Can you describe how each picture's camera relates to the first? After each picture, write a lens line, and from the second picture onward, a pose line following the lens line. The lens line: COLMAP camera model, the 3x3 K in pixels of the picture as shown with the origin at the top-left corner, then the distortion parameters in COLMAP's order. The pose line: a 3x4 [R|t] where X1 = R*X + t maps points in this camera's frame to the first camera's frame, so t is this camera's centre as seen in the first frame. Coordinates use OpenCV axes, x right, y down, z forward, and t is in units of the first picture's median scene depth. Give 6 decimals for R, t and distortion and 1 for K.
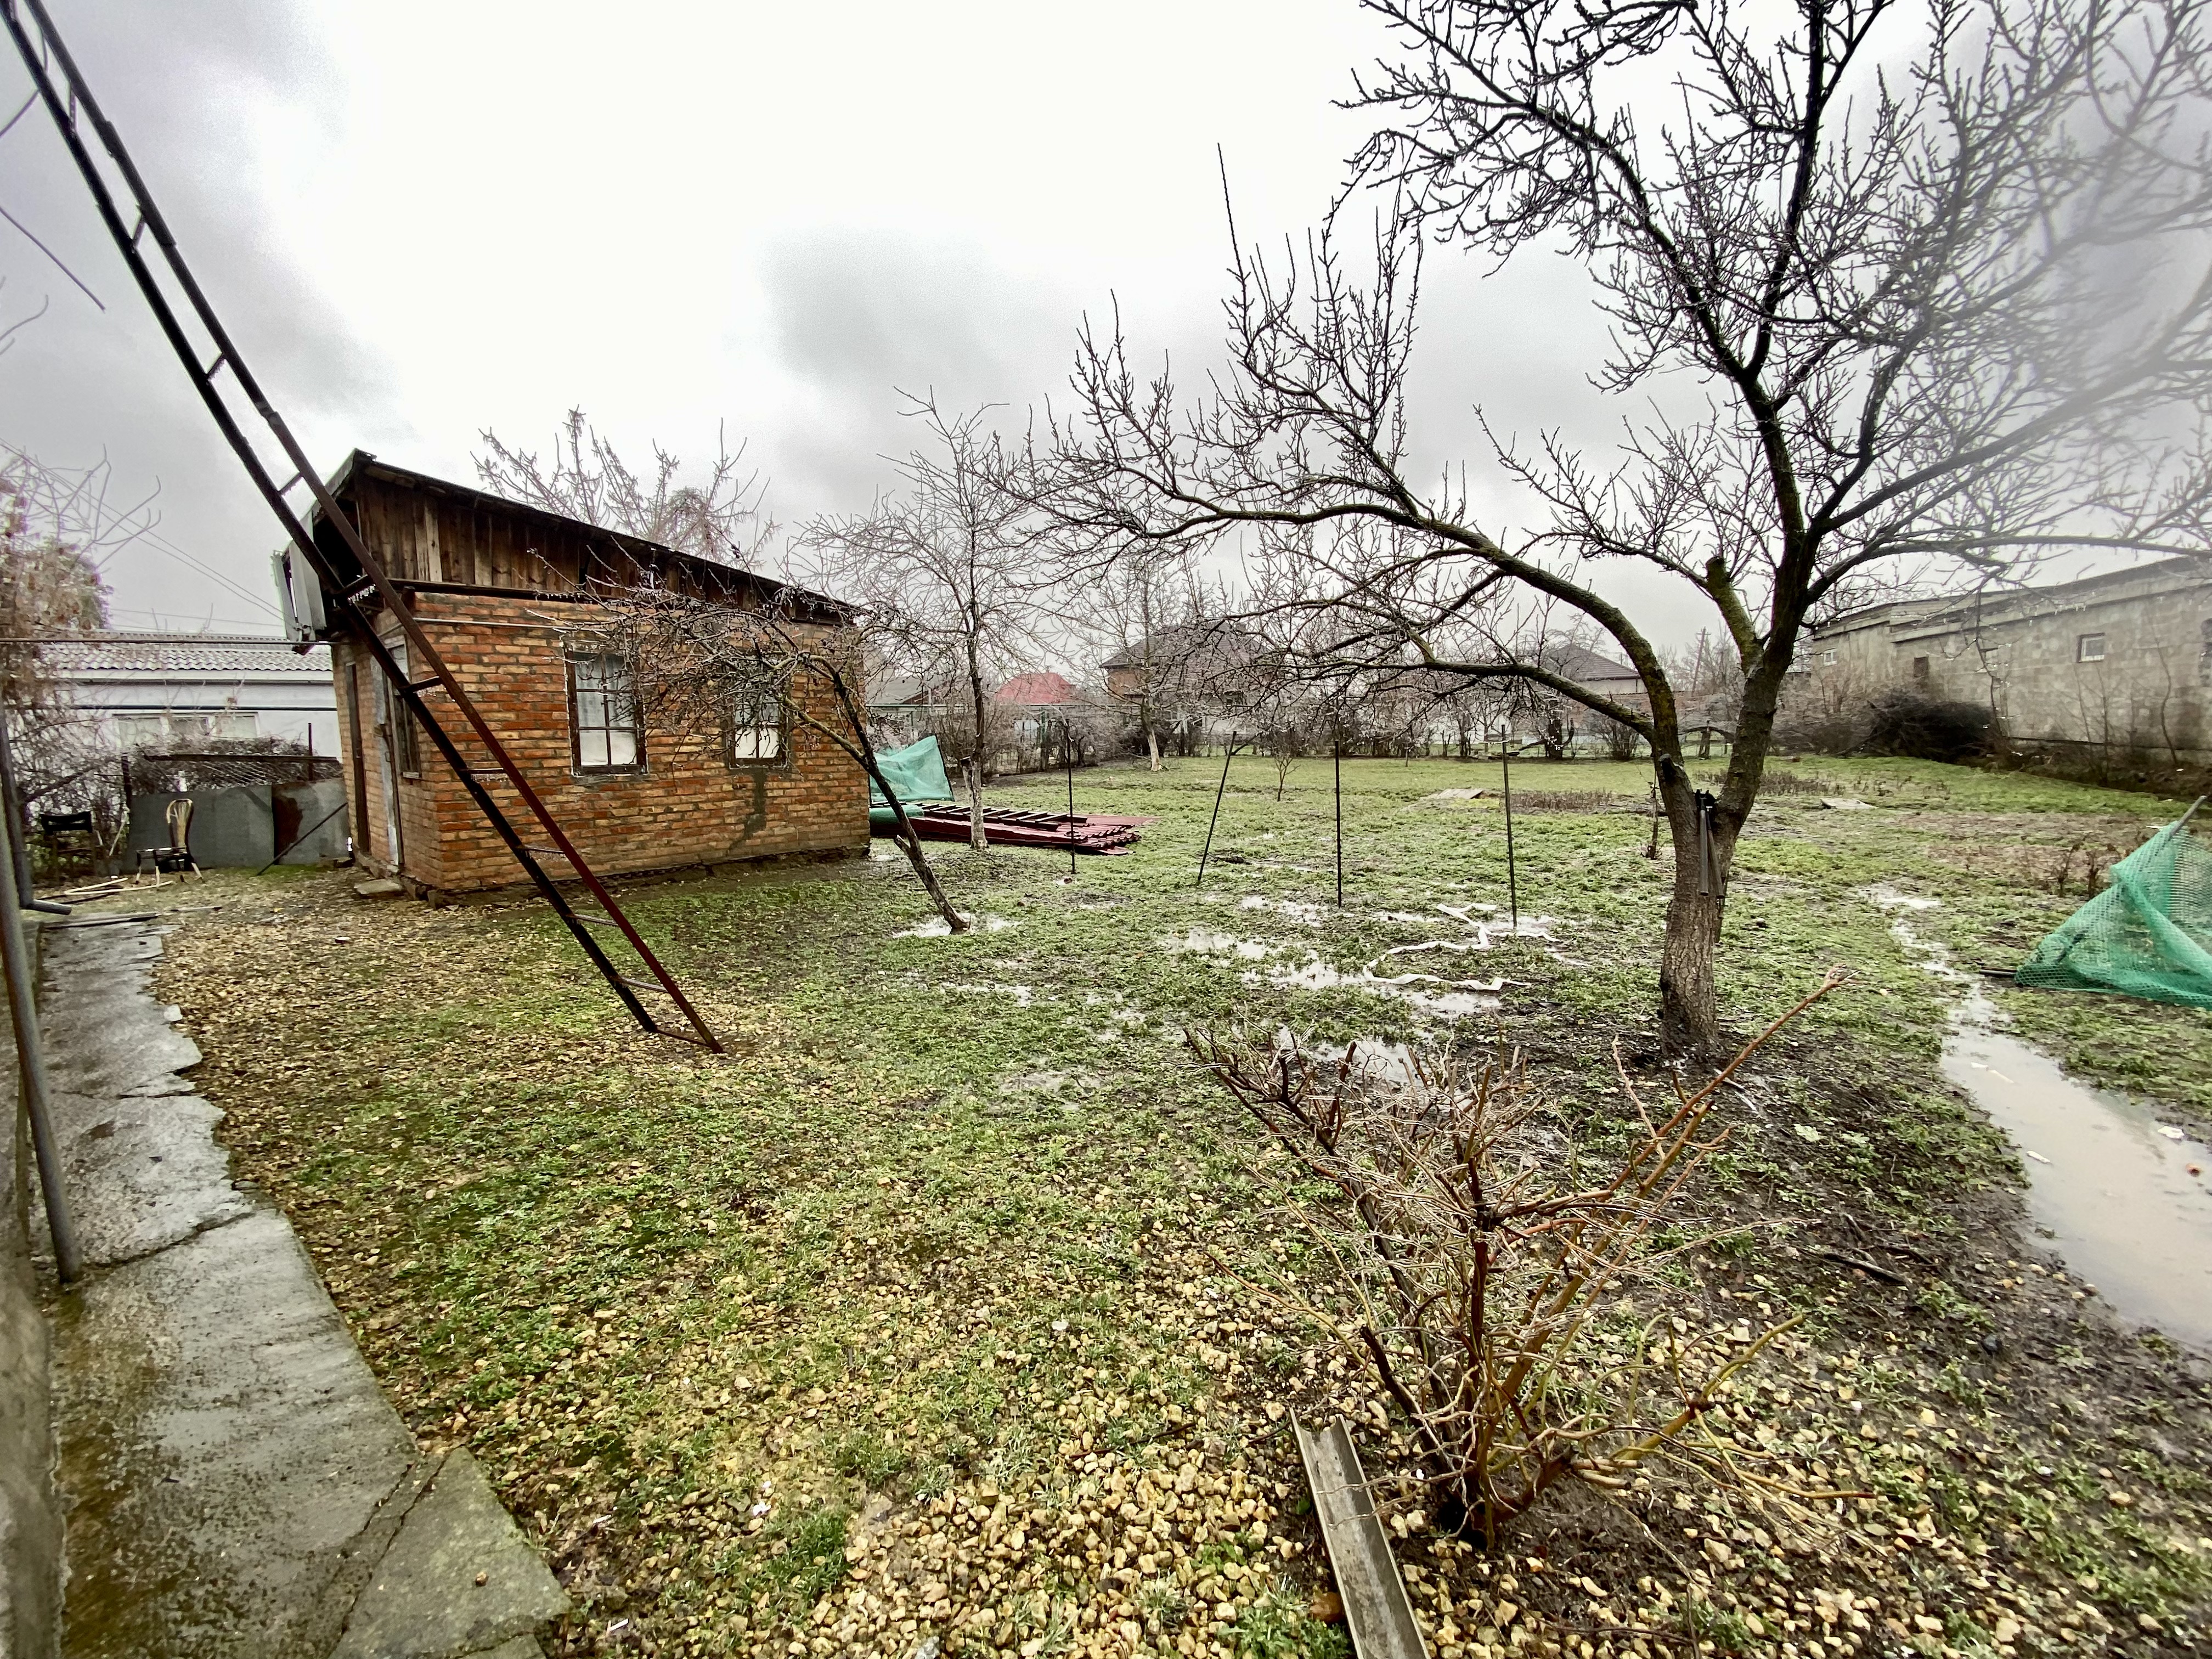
lens RADIAL K [[899.0, 0, 1093.6], [0, 899.0, 837.2], [0, 0, 1]] dist [0.005902, -0.014004]
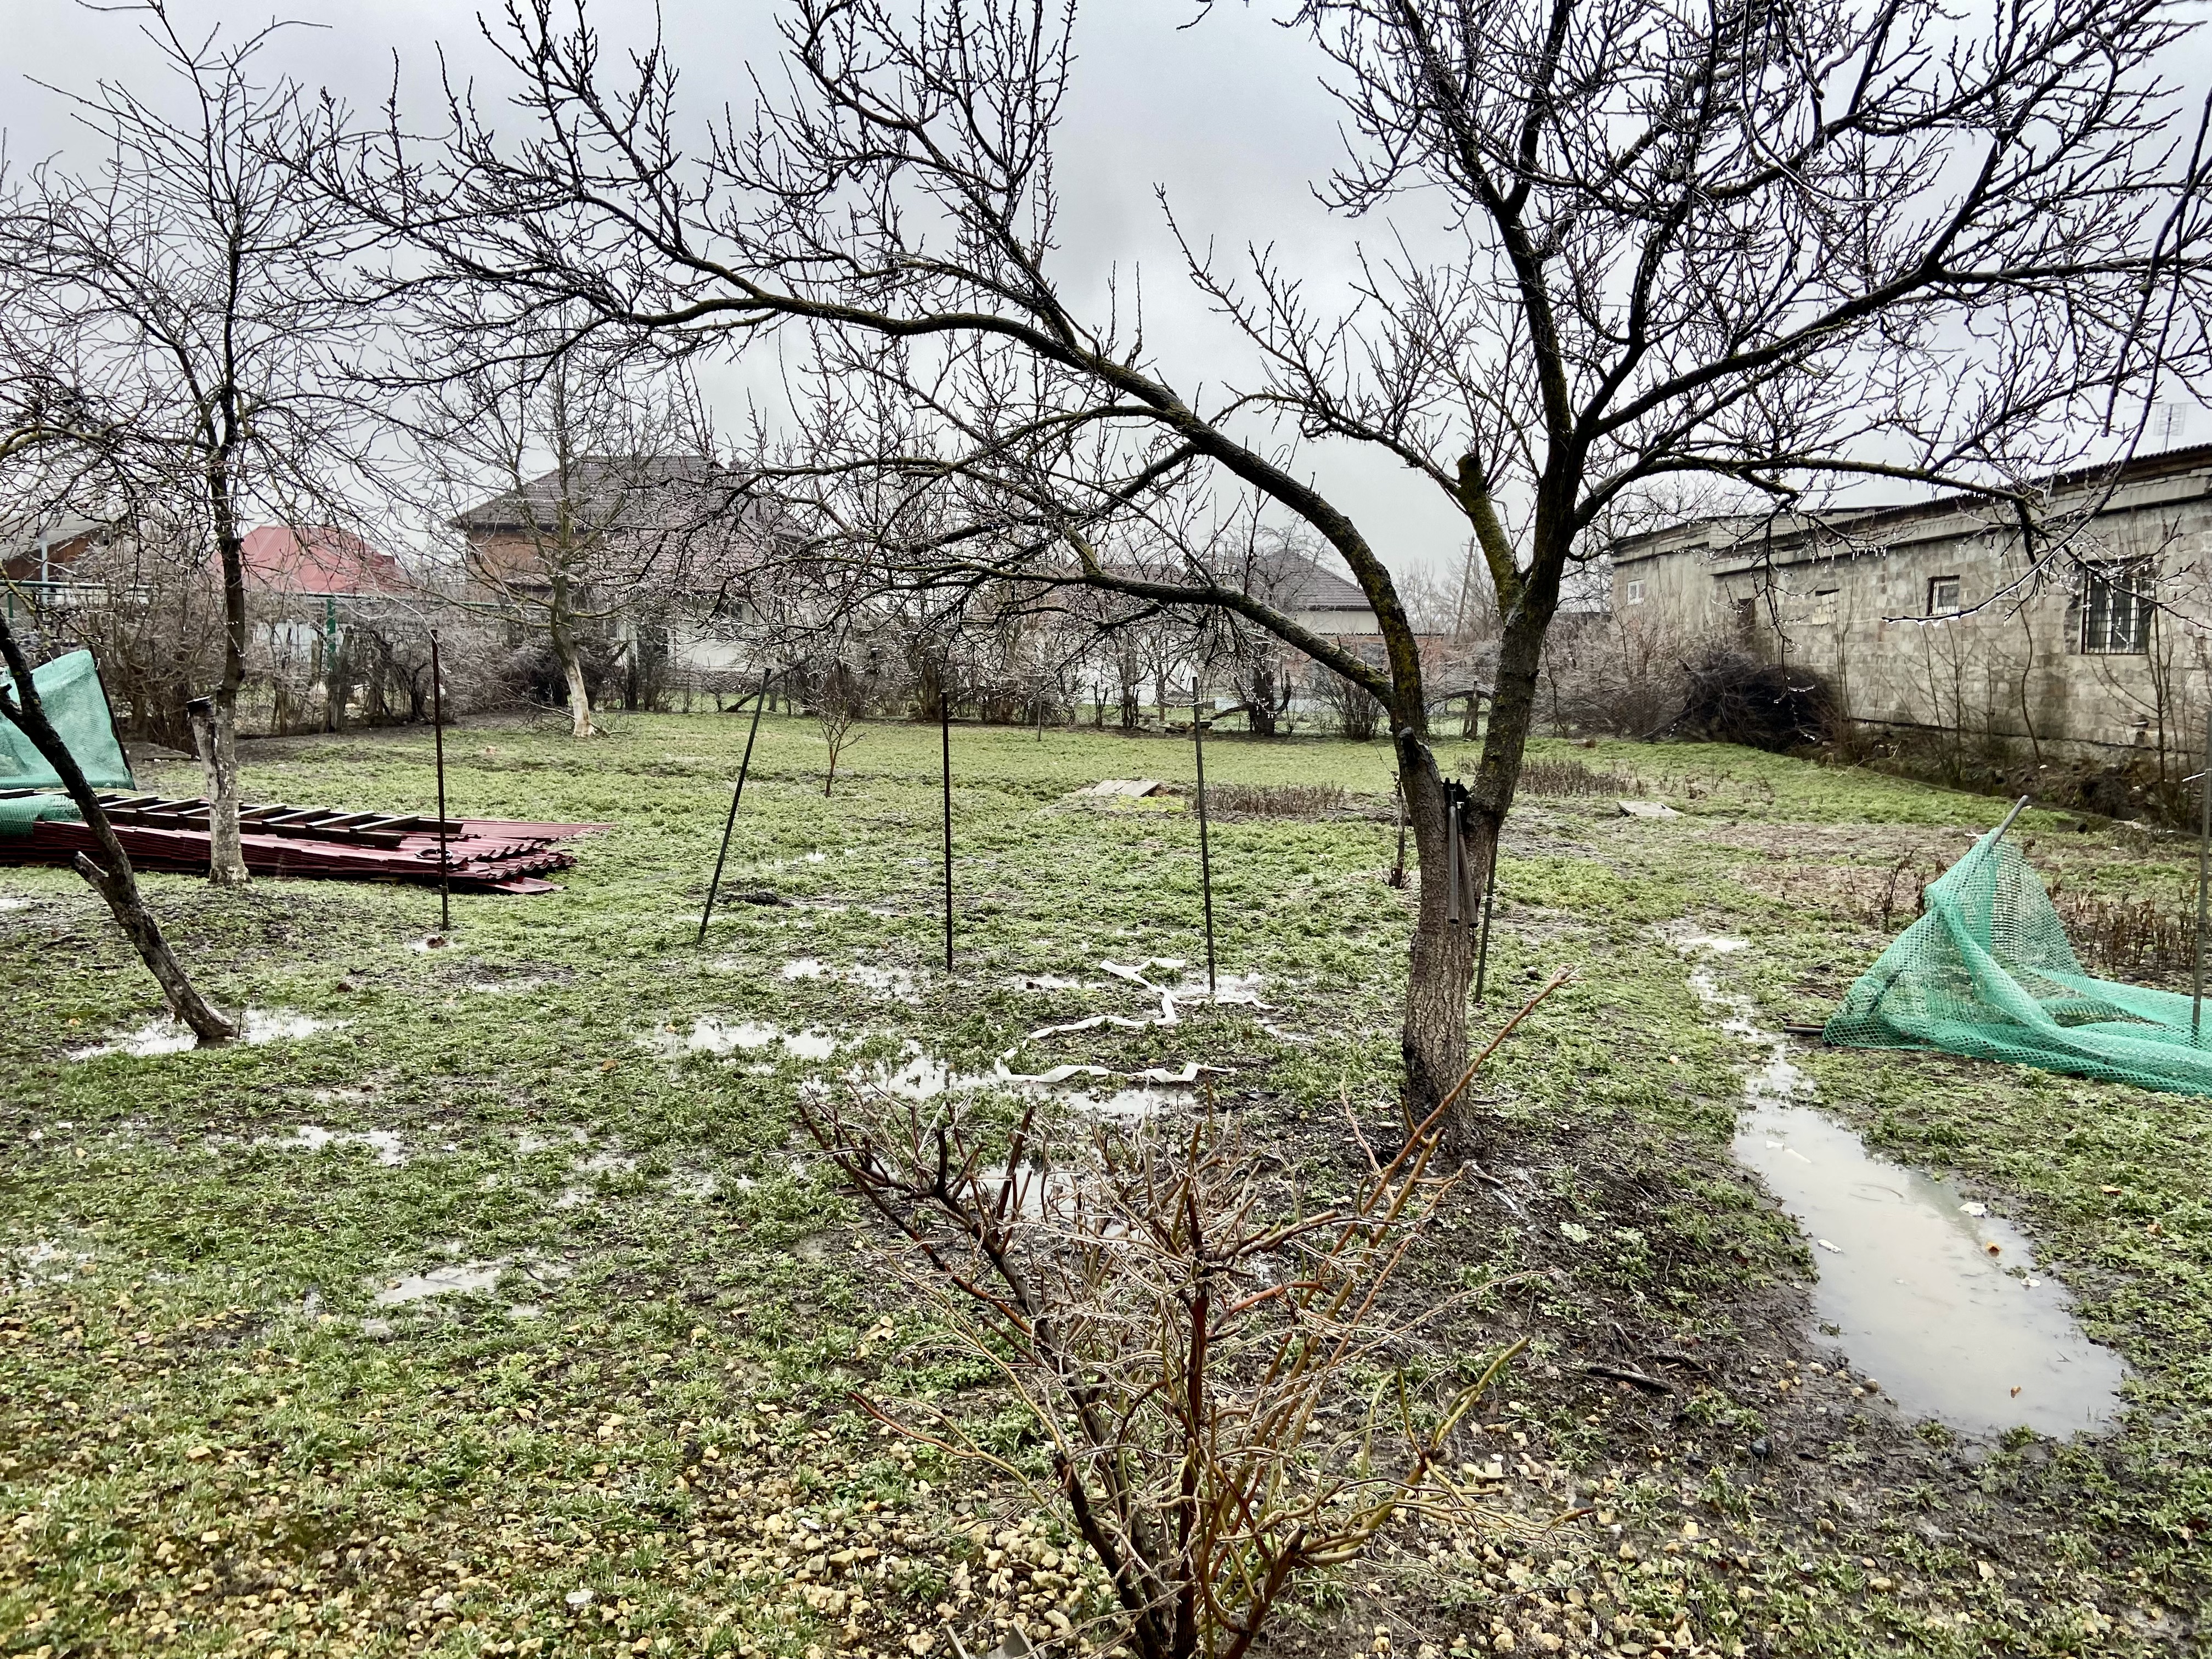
lens RADIAL K [[1652.6, 0, 1091.2], [0, 1652.6, 845.9], [0, 0, 1]] dist [0.077858, -0.073846]
pose [[0.932746, 0.000871, 0.360533, -0.062530], [0.003659, 0.999923, -0.011883, 0.013907], [-0.360516, 0.012403, 0.932671, -0.116567]]
